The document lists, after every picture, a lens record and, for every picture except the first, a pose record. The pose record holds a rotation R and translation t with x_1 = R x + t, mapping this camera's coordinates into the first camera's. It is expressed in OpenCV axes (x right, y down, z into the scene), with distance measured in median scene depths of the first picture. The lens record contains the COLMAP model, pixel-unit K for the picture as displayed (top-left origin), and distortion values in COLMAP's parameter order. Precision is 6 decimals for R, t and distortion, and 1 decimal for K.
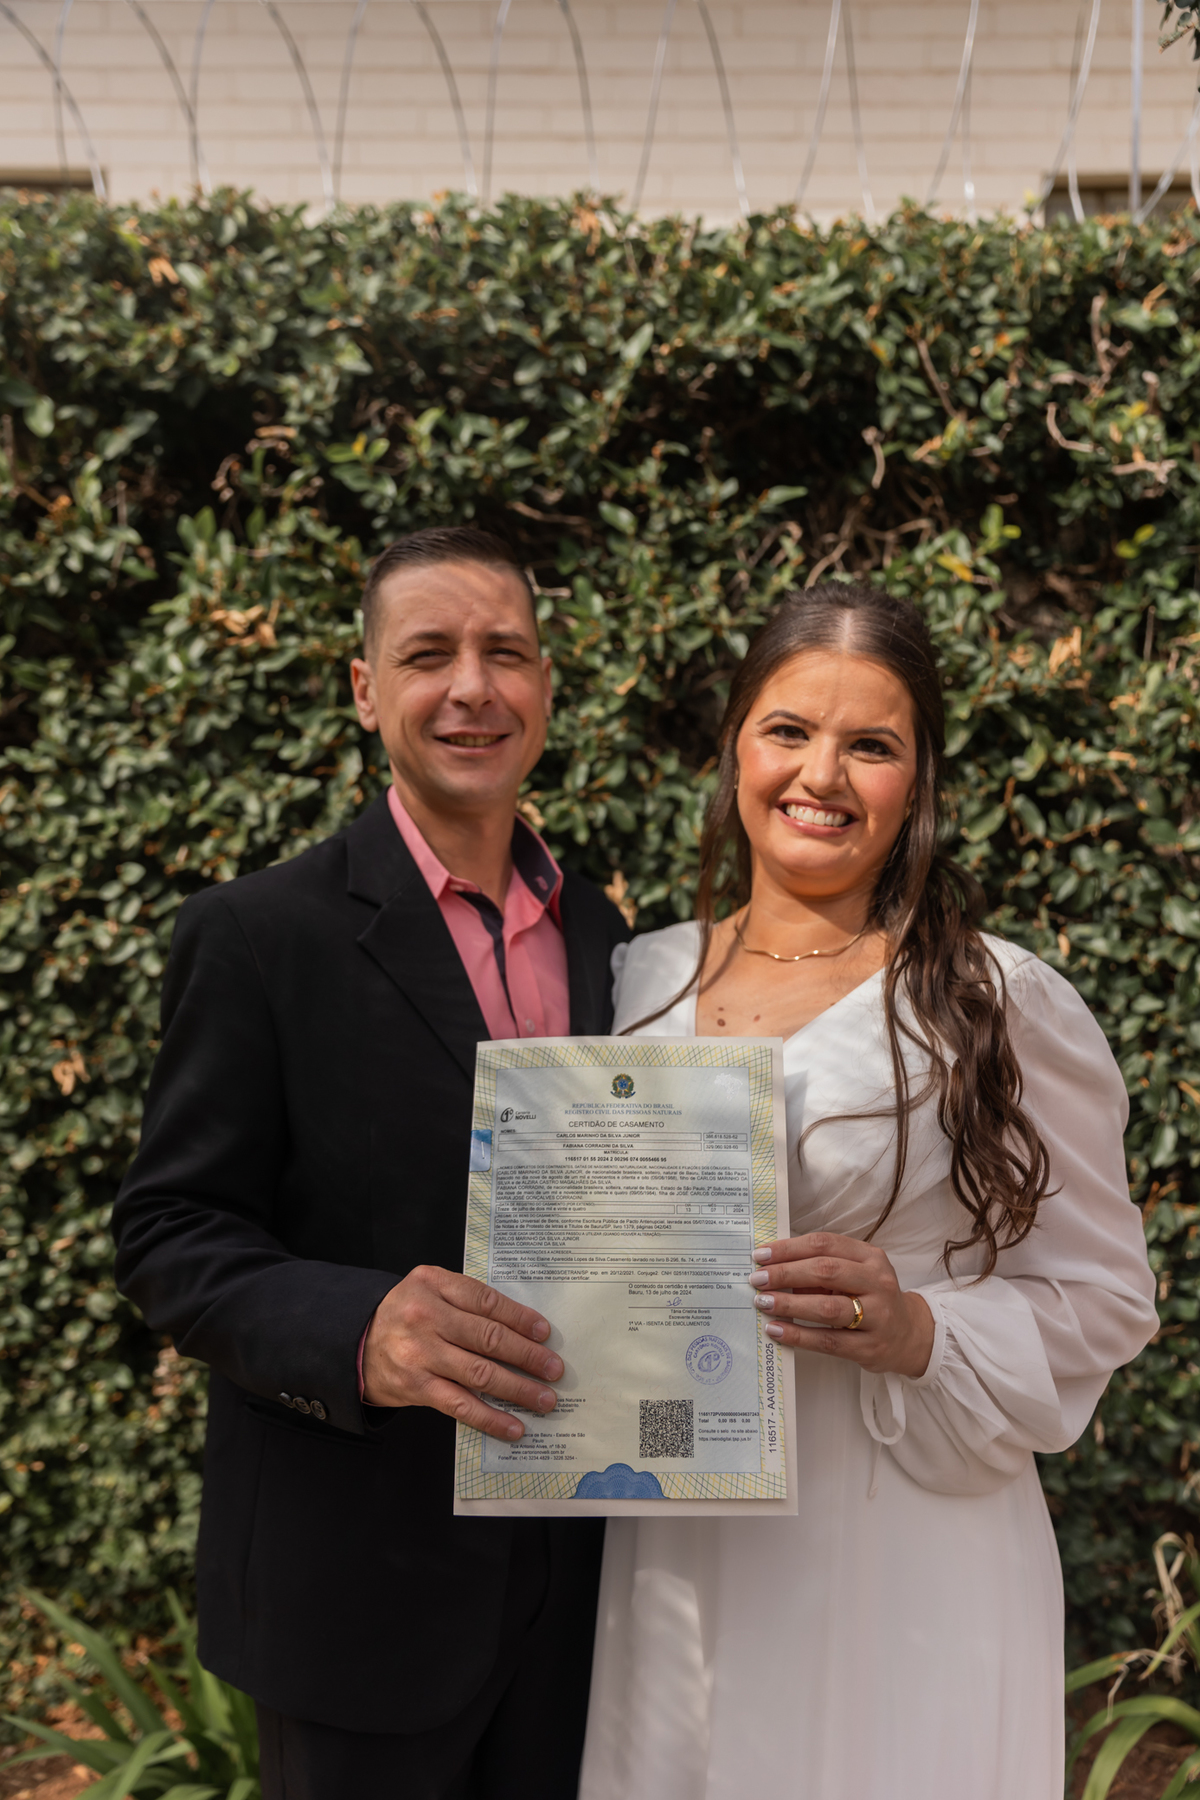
lens RADIAL K [[1344.7, 0, 618.0], [0, 1344.7, 929.8], [0, 0, 1]] dist [0.005823, 0.002662]
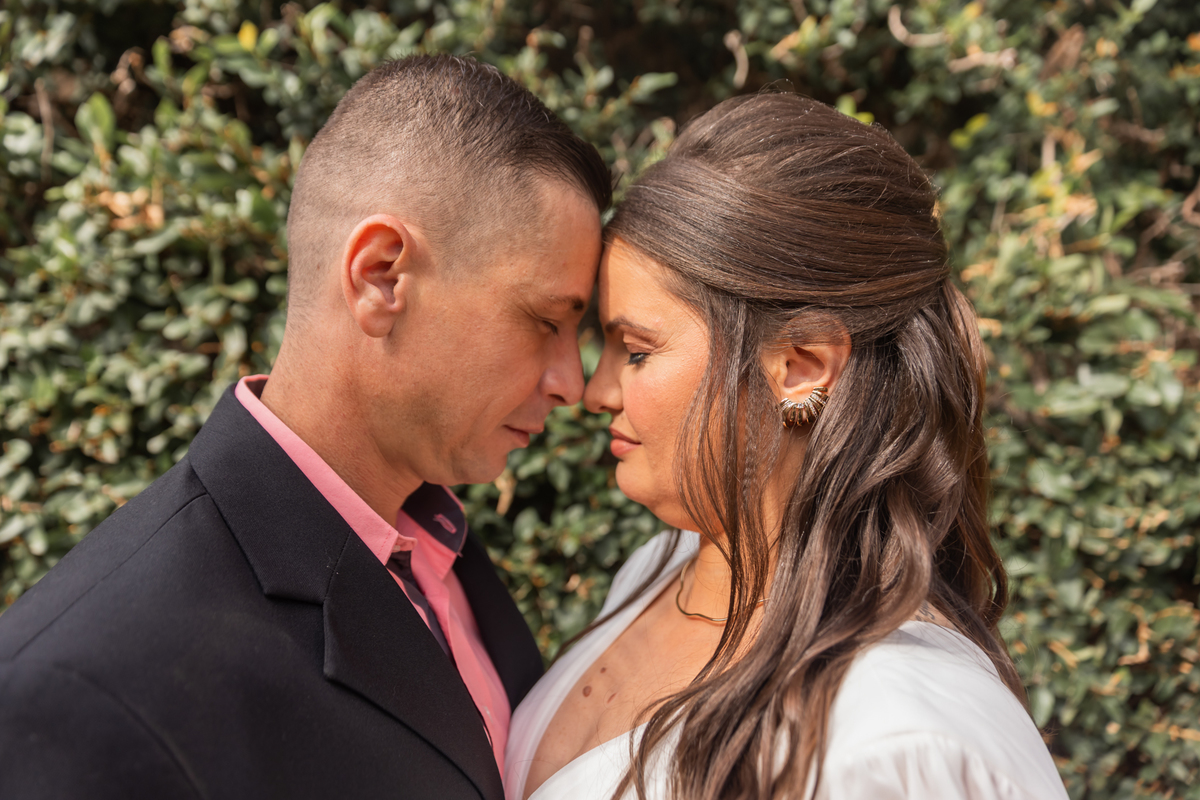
lens RADIAL K [[784.8, 0, 590.7], [0, 784.8, 399.5], [0, 0, 1]] dist [0.000660, 0.000089]
pose [[0.999782, -0.015287, 0.014224, 0.062468], [0.015565, 0.999686, -0.019617, -0.063248], [-0.013920, 0.019834, 0.999706, 0.400695]]
